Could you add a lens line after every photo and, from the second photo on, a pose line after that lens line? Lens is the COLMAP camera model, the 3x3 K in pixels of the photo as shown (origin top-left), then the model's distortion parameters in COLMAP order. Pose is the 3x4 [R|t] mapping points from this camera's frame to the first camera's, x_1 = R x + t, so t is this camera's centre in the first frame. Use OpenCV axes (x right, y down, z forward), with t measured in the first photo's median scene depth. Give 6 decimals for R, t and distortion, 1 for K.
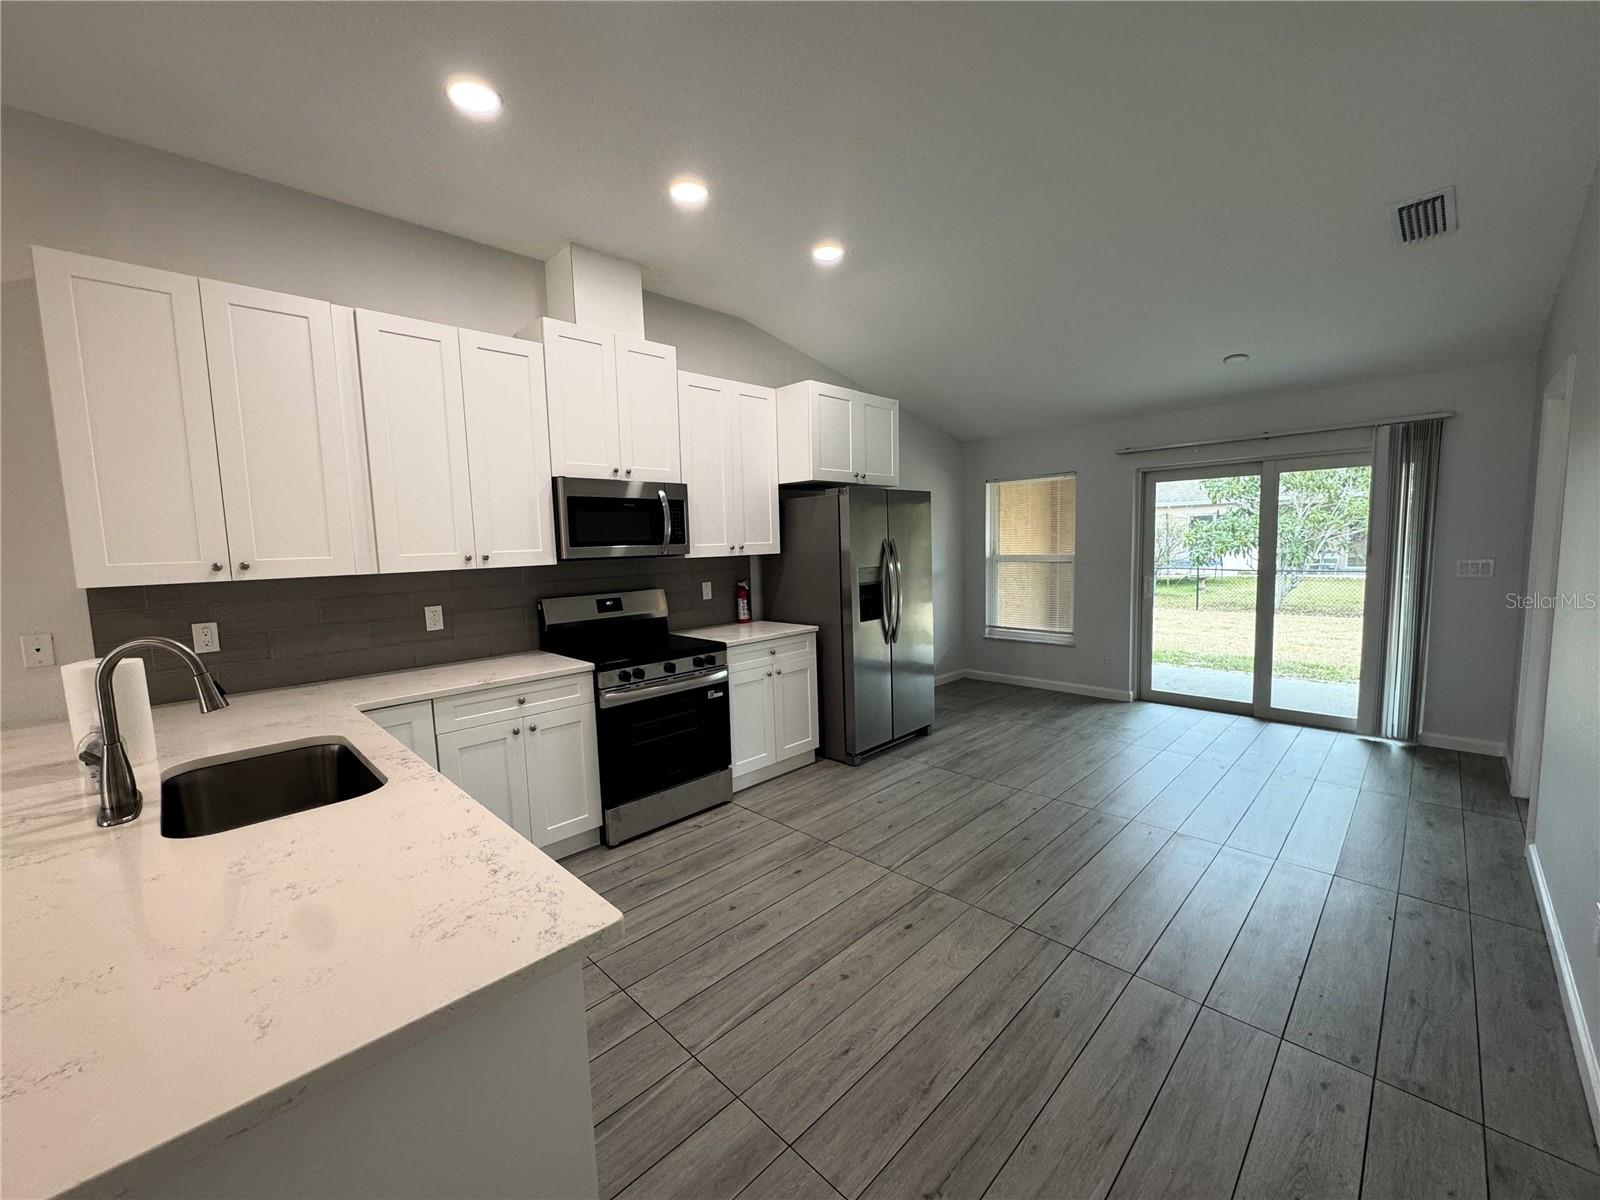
lens RADIAL K [[642.1, 0, 803.9], [0, 642.1, 596.3], [0, 0, 1]] dist [-0.004088, 0.000587]
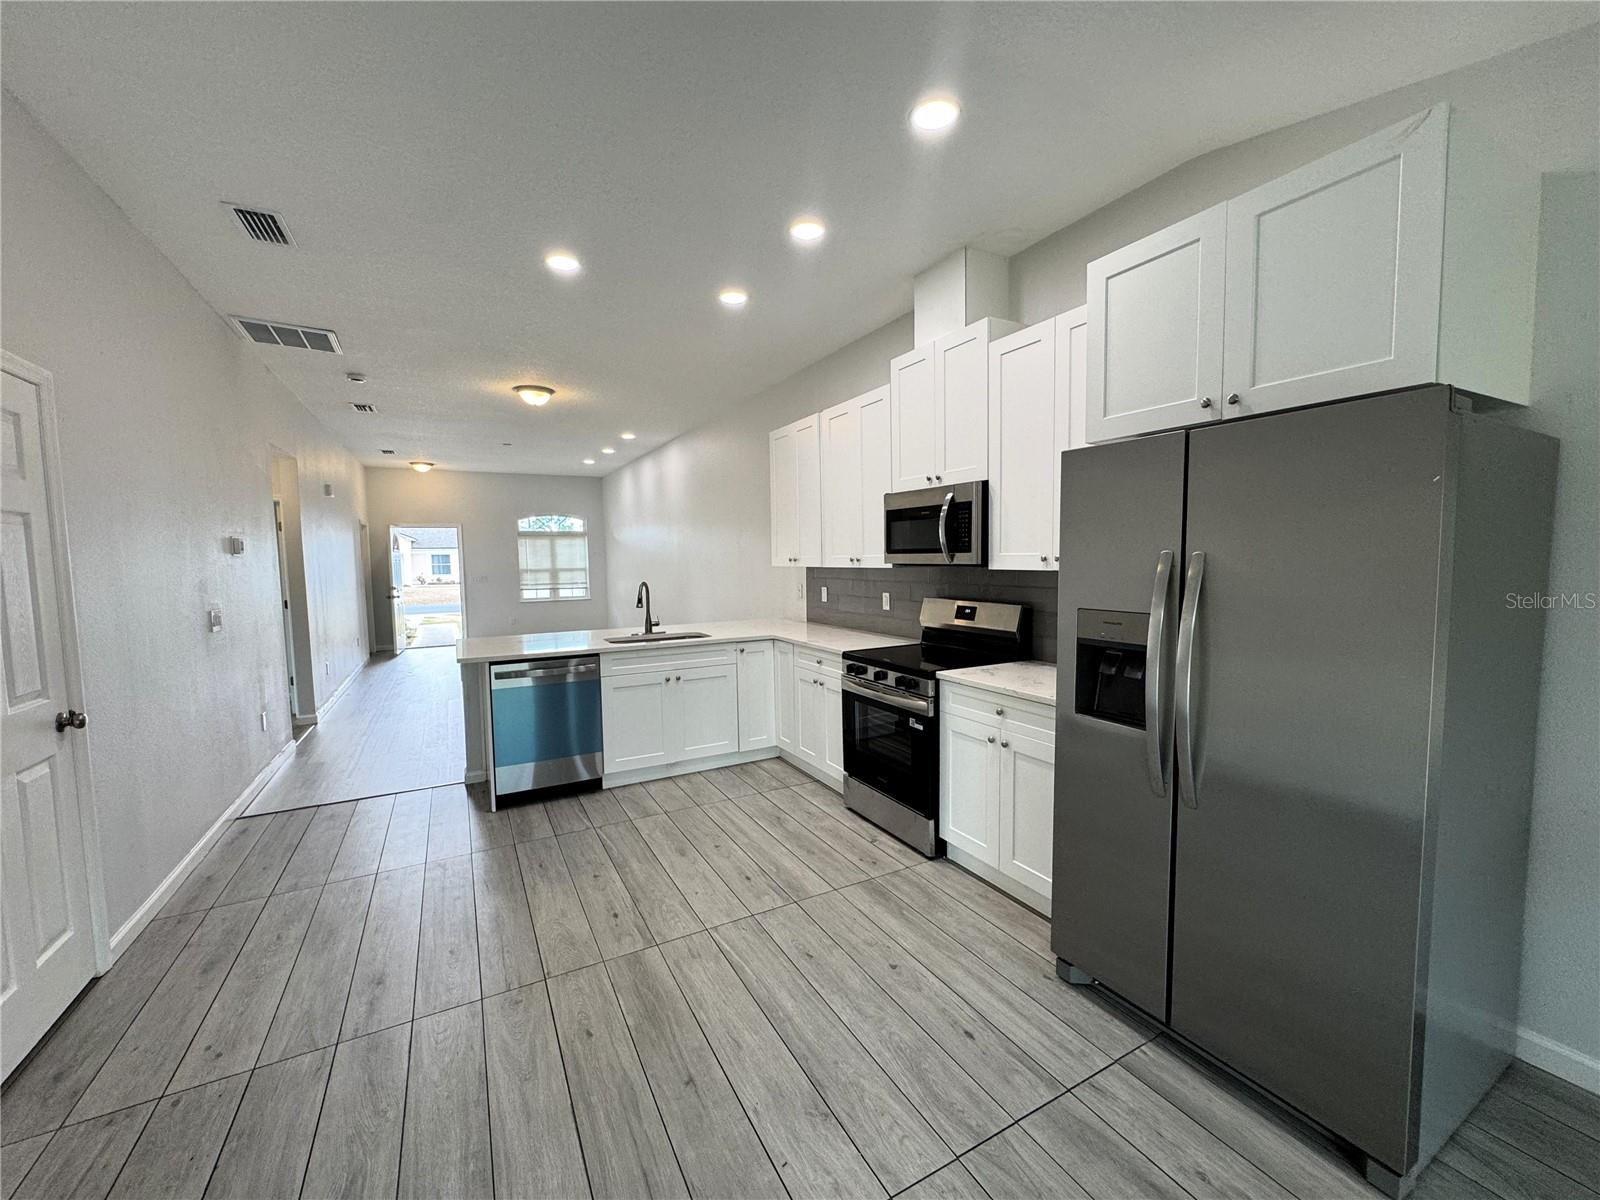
lens RADIAL K [[642.1, 0, 793.7], [0, 642.1, 597.5], [0, 0, 1]] dist [-0.004088, 0.000587]
pose [[-0.295297, 0.095538, -0.950617, 0.790217], [-0.061306, 0.991042, 0.118644, -0.123526], [0.953437, 0.093314, -0.286794, 1.160674]]
